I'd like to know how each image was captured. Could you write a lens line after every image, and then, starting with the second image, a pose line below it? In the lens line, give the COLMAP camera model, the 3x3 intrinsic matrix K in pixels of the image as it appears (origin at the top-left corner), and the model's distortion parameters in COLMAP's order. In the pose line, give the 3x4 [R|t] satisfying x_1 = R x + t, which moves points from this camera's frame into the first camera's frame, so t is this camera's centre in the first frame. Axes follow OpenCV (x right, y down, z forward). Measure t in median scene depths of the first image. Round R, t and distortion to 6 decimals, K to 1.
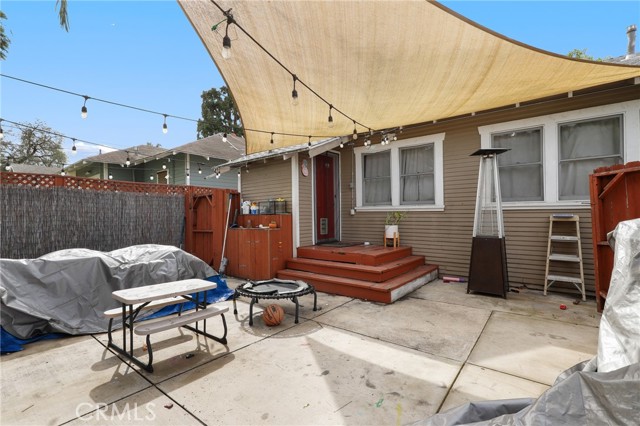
lens RADIAL K [[295.5, 0, 320.8], [0, 295.5, 211.9], [0, 0, 1]] dist [0.003666, -0.000391]
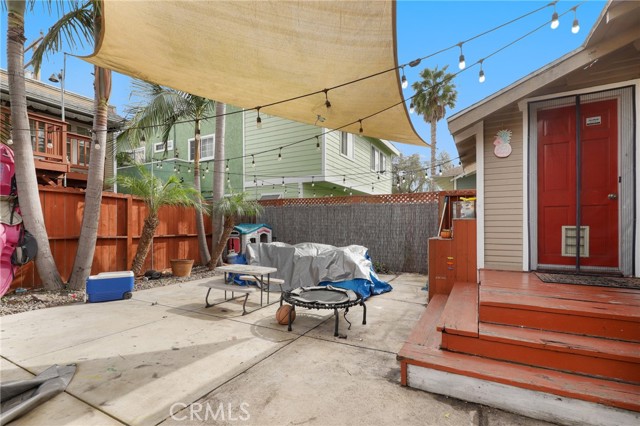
lens RADIAL K [[295.5, 0, 325.1], [0, 295.5, 224.9], [0, 0, 1]] dist [0.003666, -0.000391]
pose [[0.177532, 0.007633, -0.984085, 1.007704], [0.013367, 0.999859, 0.010167, 0.019124], [0.984024, -0.014959, 0.177405, 1.061654]]
